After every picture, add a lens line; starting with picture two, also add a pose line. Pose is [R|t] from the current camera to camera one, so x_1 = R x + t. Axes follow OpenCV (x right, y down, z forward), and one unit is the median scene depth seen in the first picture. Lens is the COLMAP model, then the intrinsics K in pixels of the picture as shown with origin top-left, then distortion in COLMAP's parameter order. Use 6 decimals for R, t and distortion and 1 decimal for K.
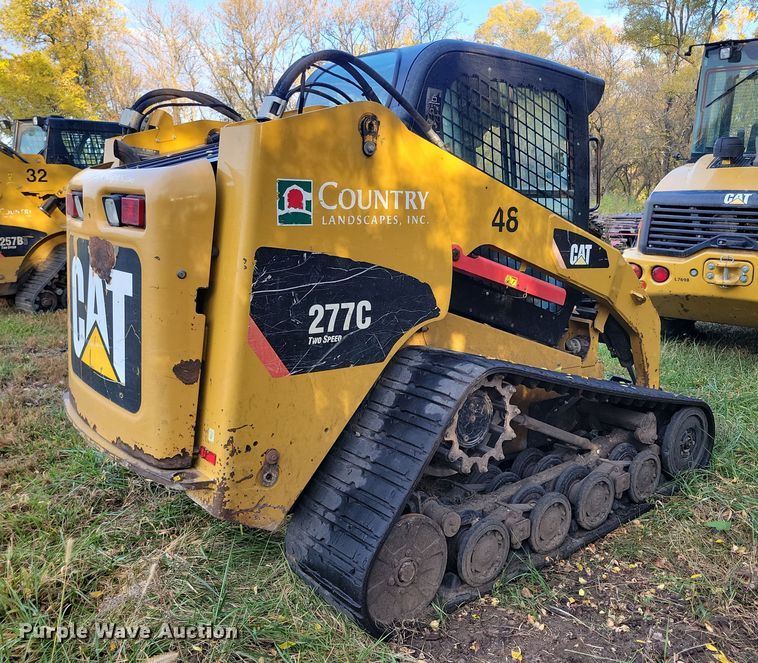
lens RADIAL K [[713.5, 0, 379.0], [0, 713.5, 331.5], [0, 0, 1]] dist [0.018631, 0.004609]
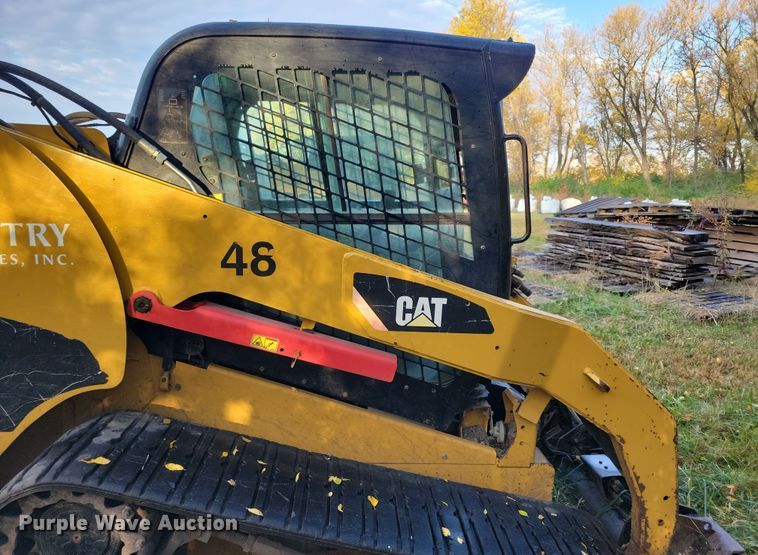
lens RADIAL K [[562.3, 0, 379.0], [0, 562.3, 277.5], [0, 0, 1]] dist [0.036510, -0.000821]
pose [[0.821359, 0.088746, -0.563465, 0.602576], [-0.102370, 0.994719, 0.007445, -0.154363], [0.561150, 0.051567, 0.826106, 0.597480]]
